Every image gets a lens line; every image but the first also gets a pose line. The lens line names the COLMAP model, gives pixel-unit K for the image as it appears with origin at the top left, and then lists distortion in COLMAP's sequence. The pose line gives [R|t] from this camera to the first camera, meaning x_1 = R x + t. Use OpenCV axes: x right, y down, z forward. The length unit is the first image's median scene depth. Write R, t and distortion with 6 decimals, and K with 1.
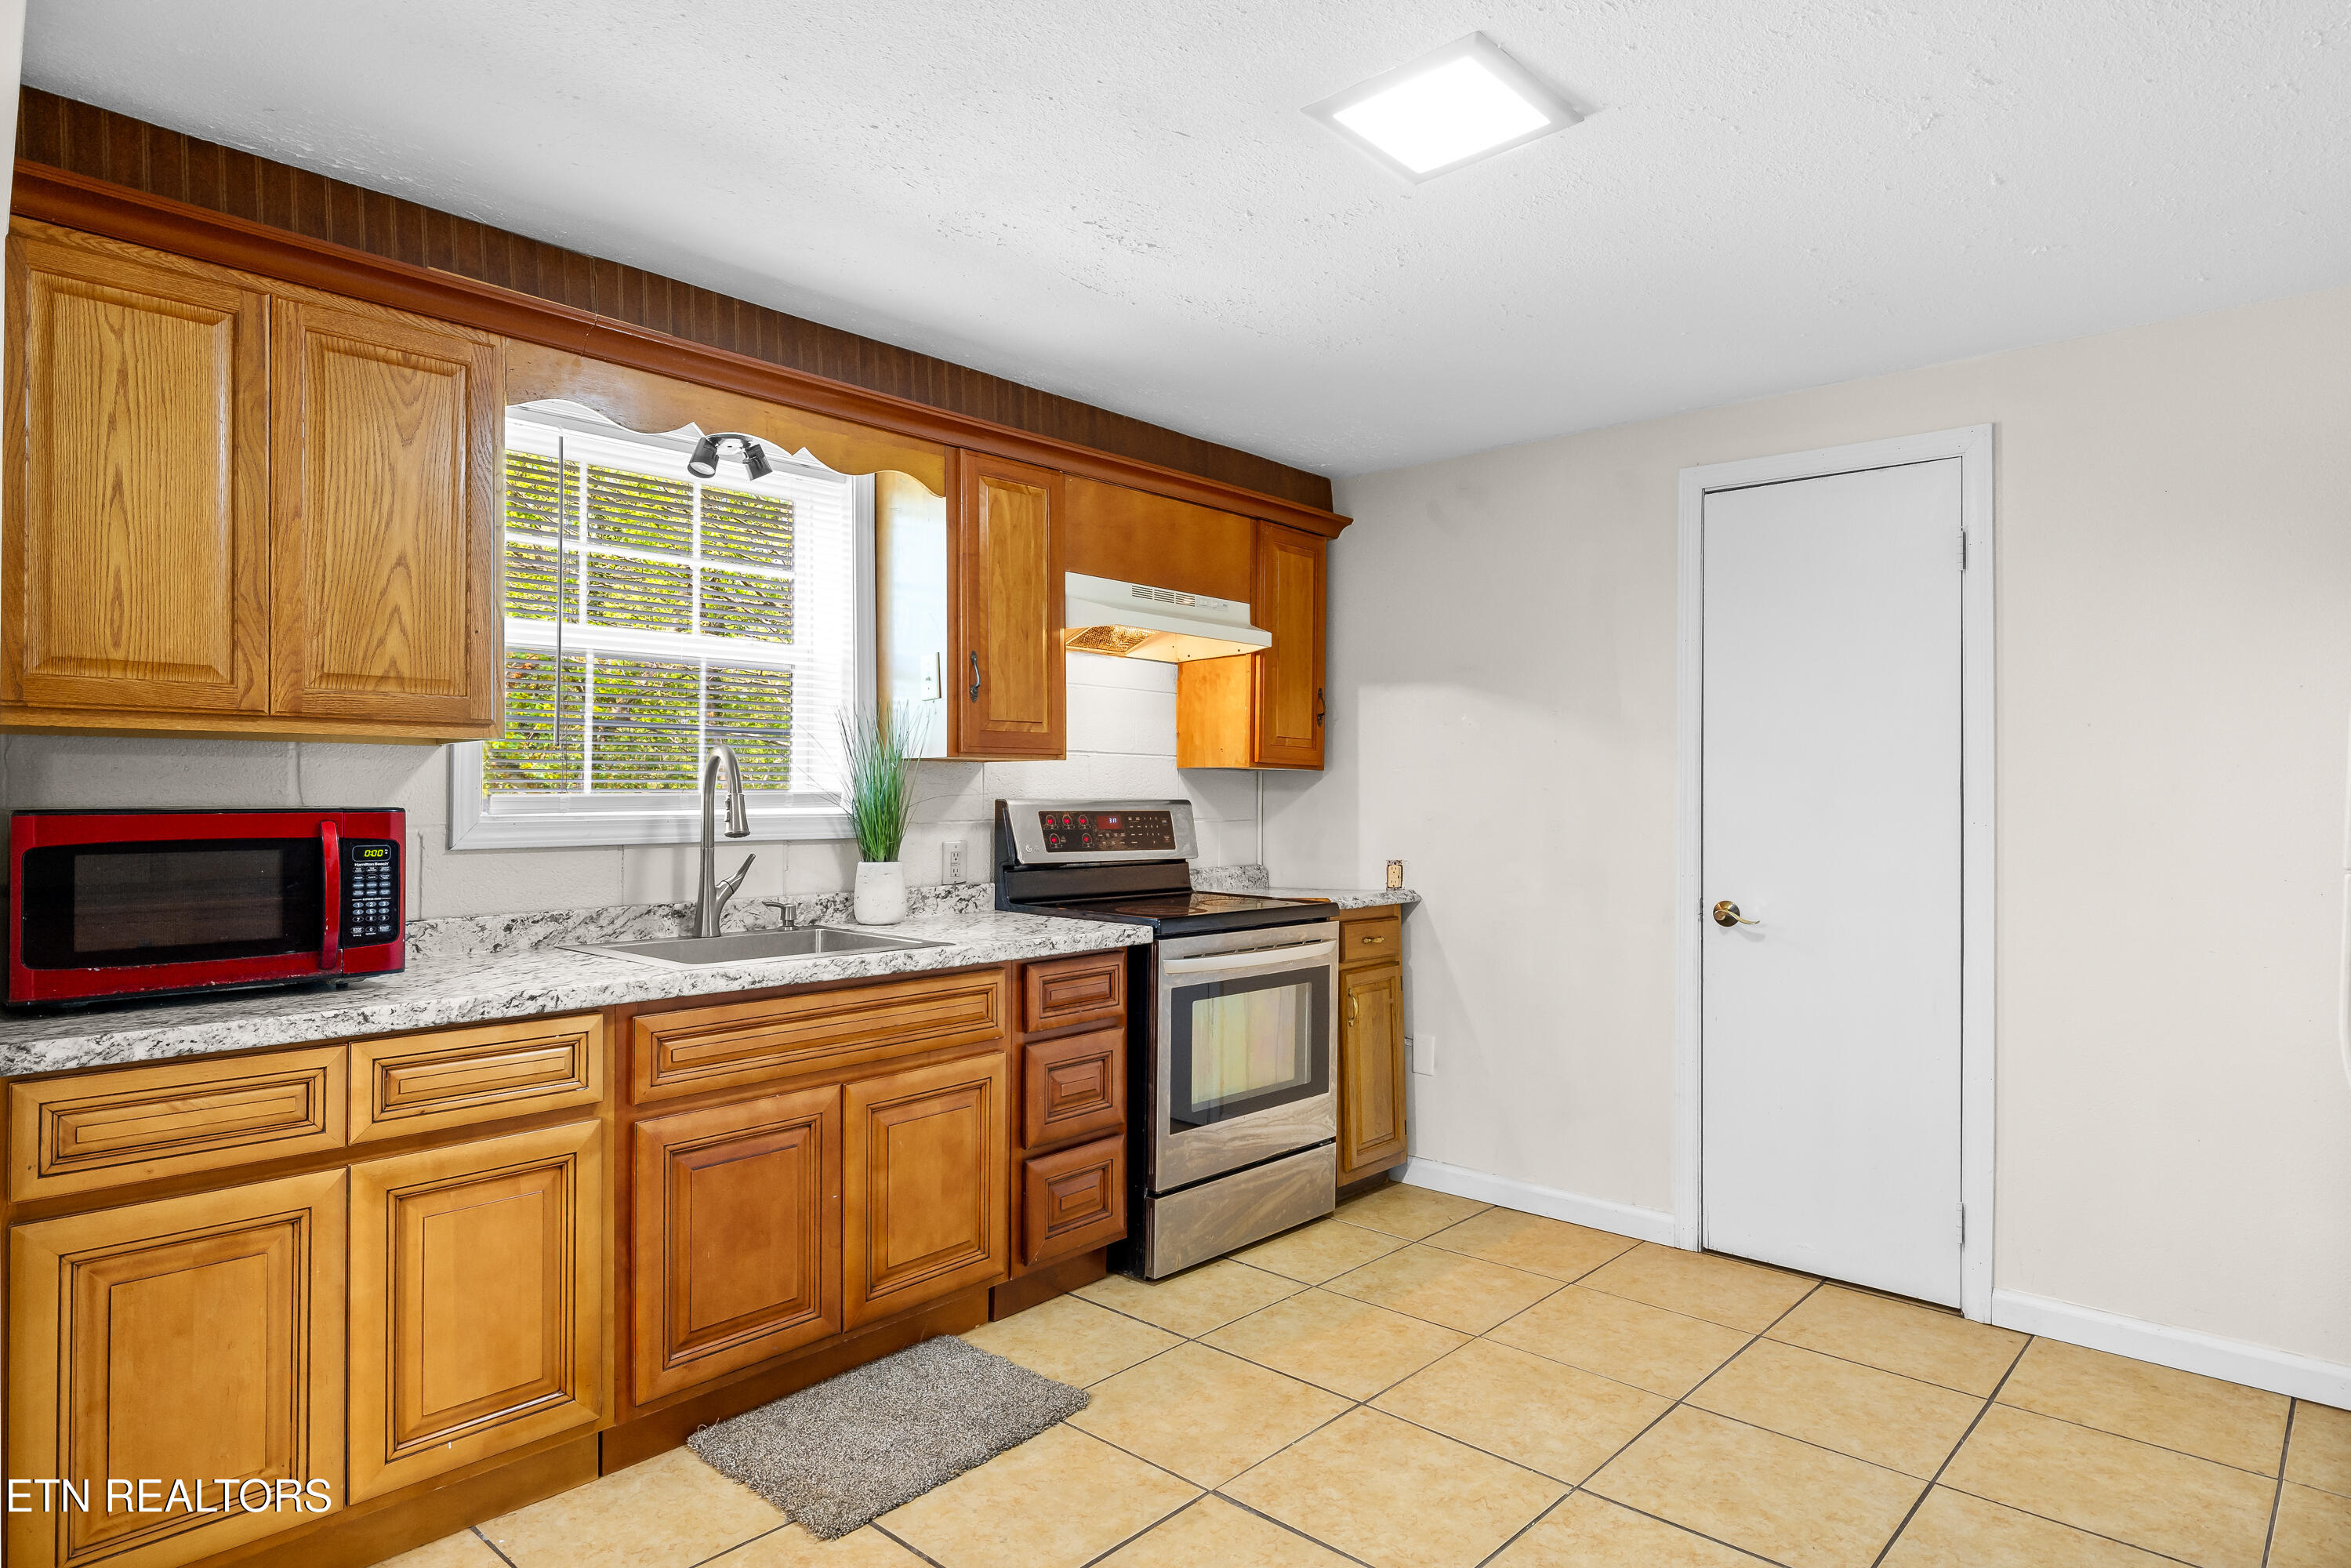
lens RADIAL K [[1329.0, 0, 1172.3], [0, 1329.0, 778.2], [0, 0, 1]] dist [-0.001162, 0.000120]
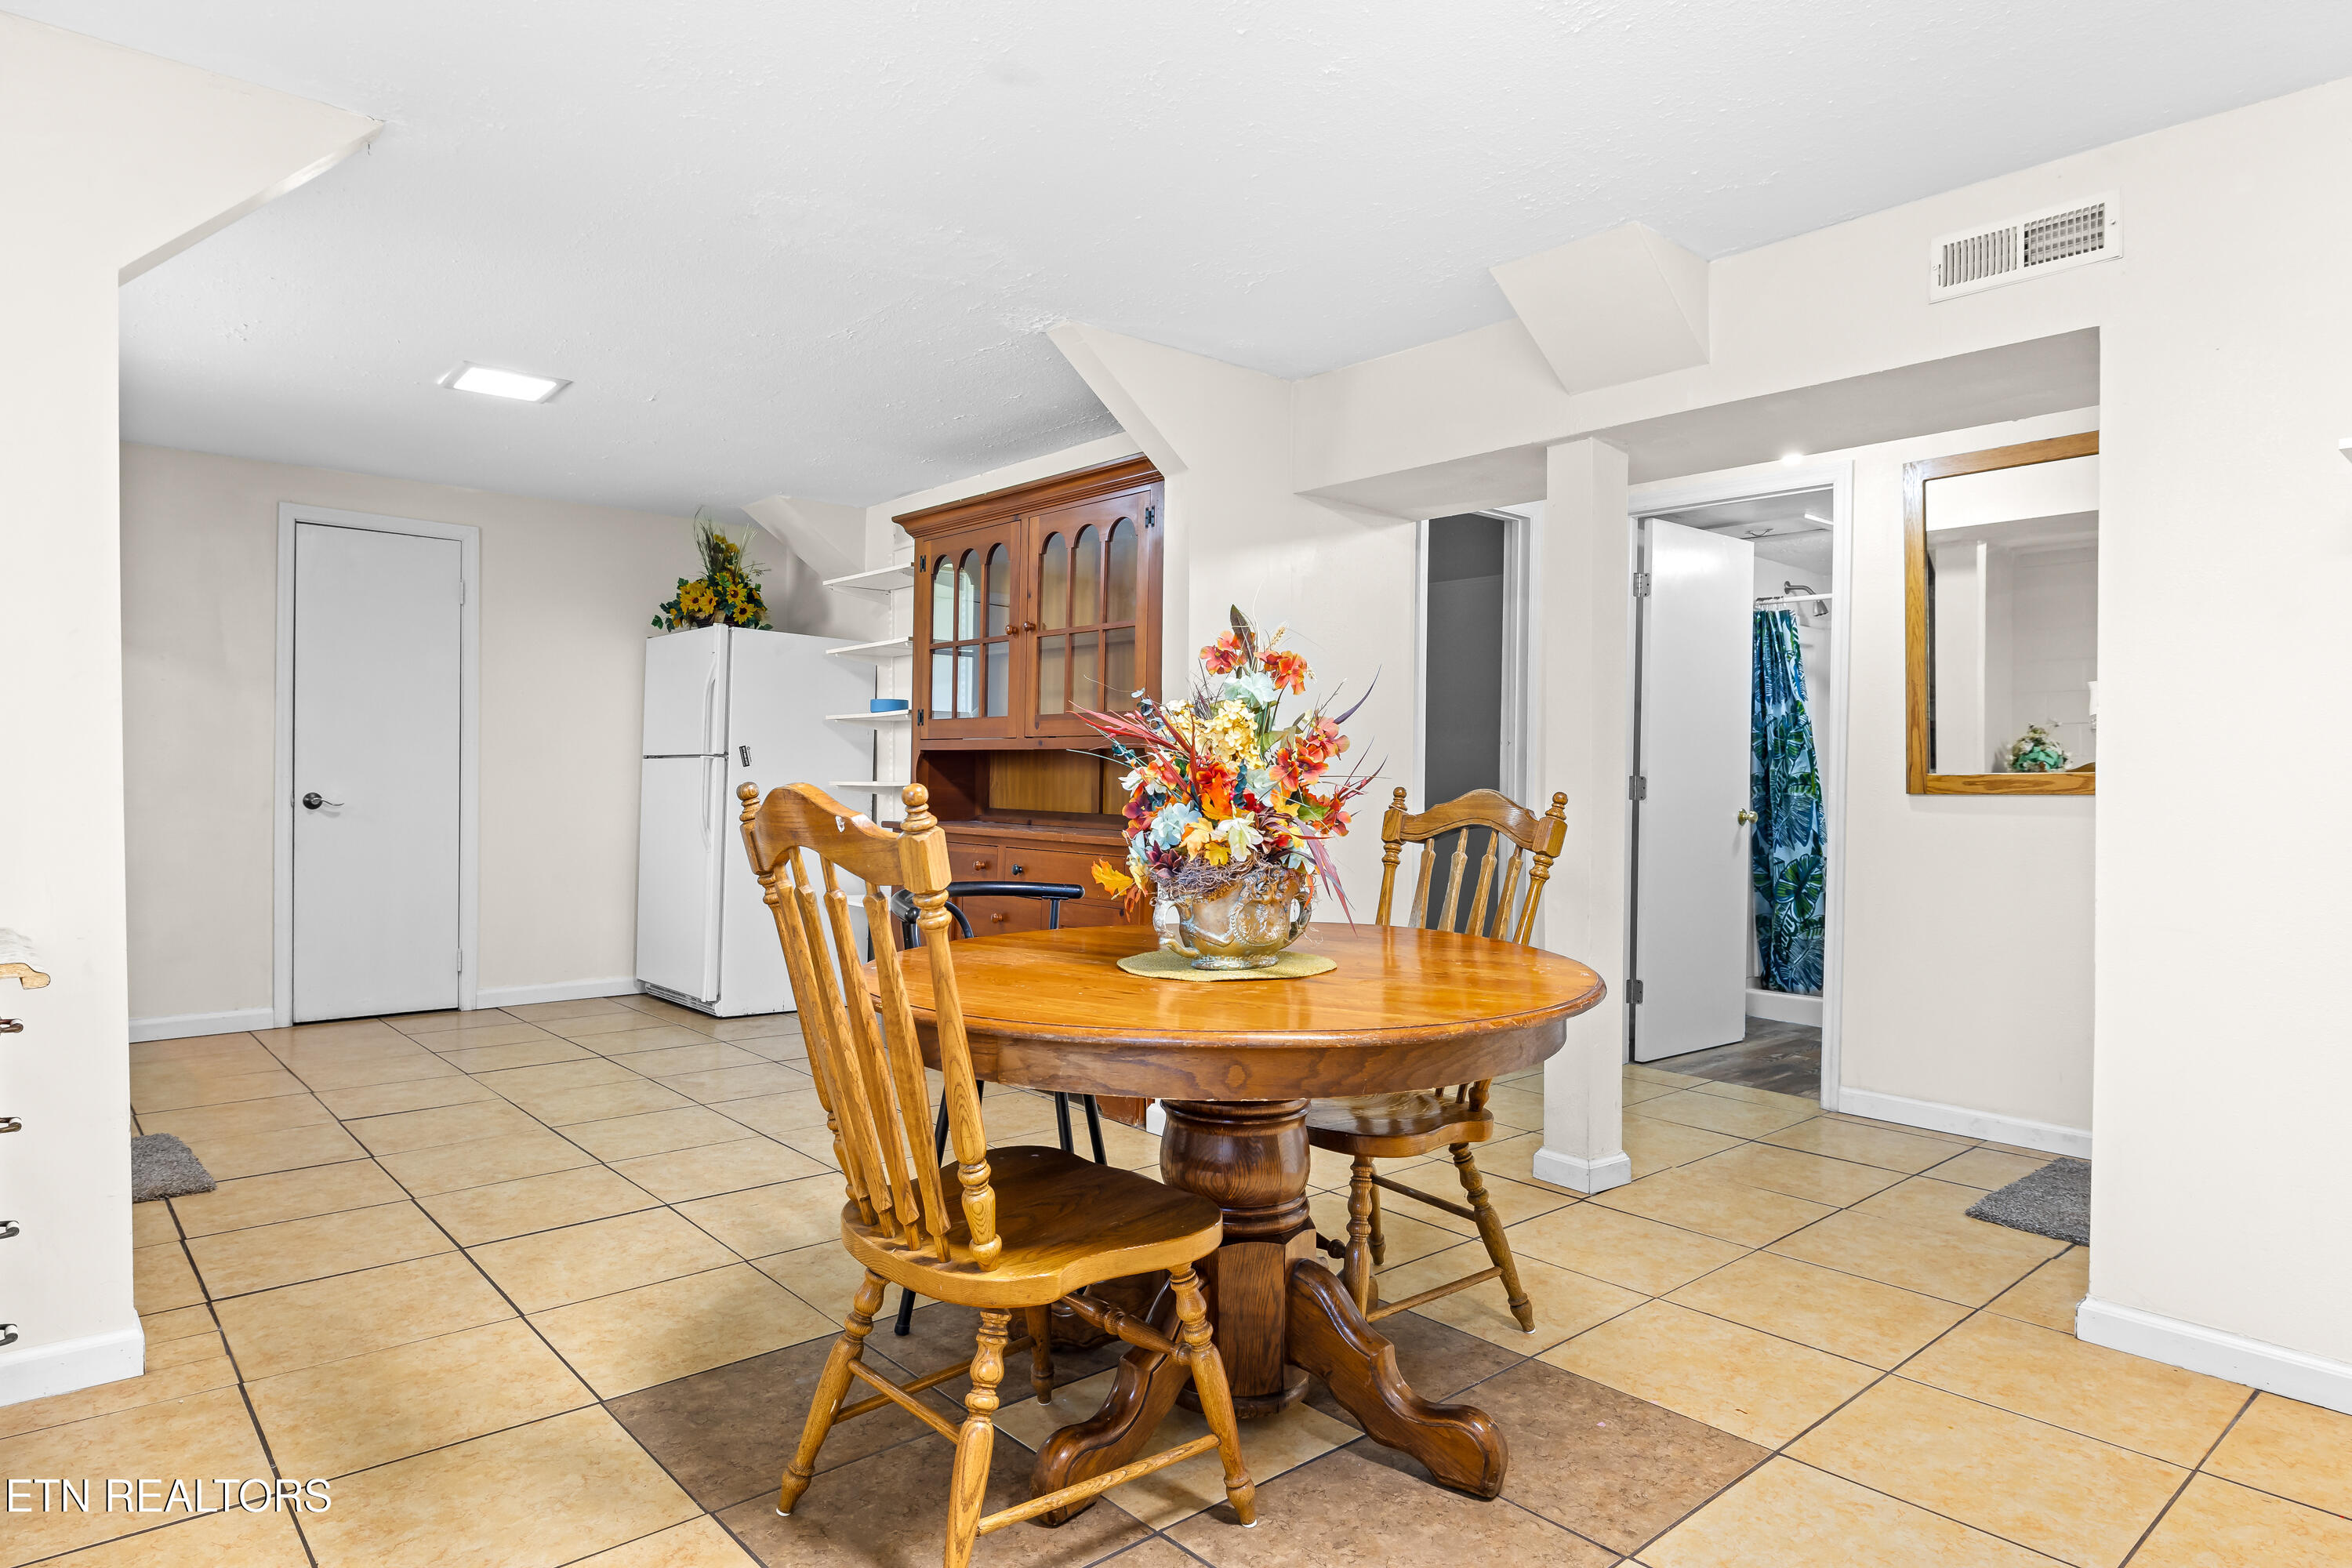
lens RADIAL K [[1348.8, 0, 1176.0], [0, 1348.8, 784.0], [0, 0, 1]] dist [0.000525, 0.000010]
pose [[0.096099, -0.009280, 0.995329, -1.260881], [-0.022245, 0.999687, 0.011469, 0.052094], [-0.995123, -0.023243, 0.095862, -0.171110]]
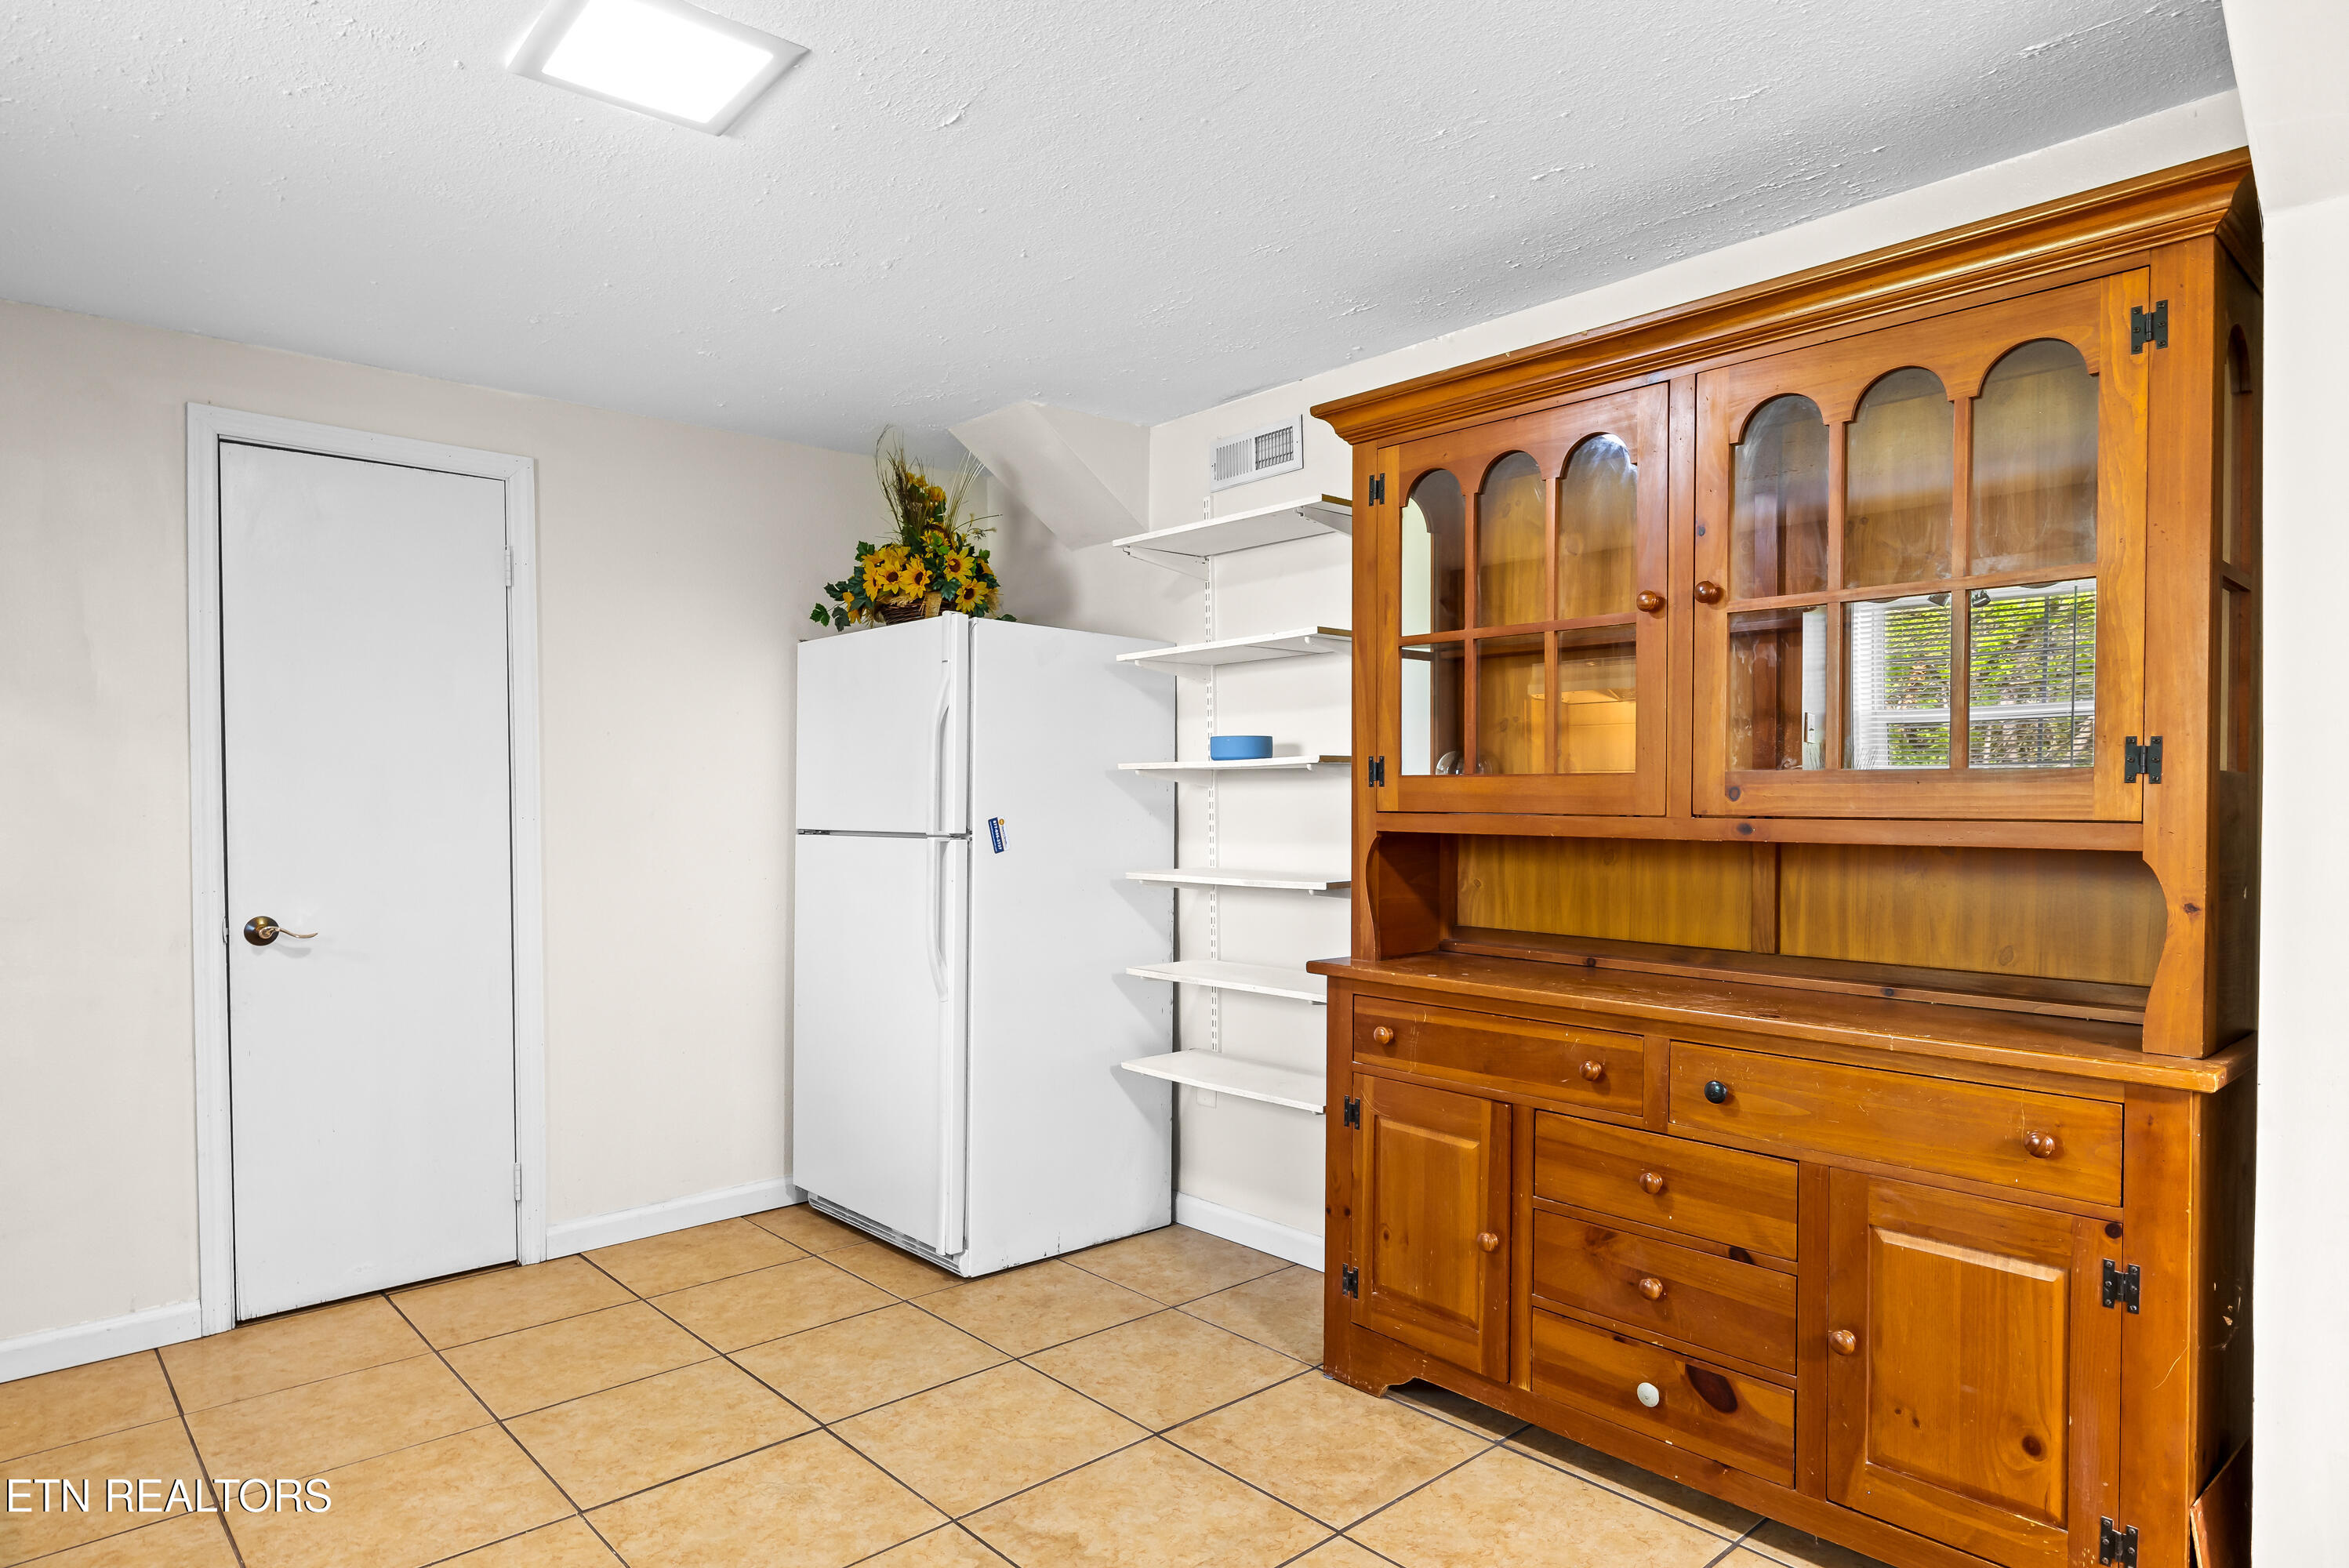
lens RADIAL K [[1345.1, 0, 1170.4], [0, 1345.1, 811.8], [0, 0, 1]] dist [-0.000776, -0.000383]
pose [[0.081783, -0.020748, 0.996434, -0.504019], [-0.005552, 0.999758, 0.021273, 0.001817], [-0.996635, -0.007272, 0.081648, 0.403280]]
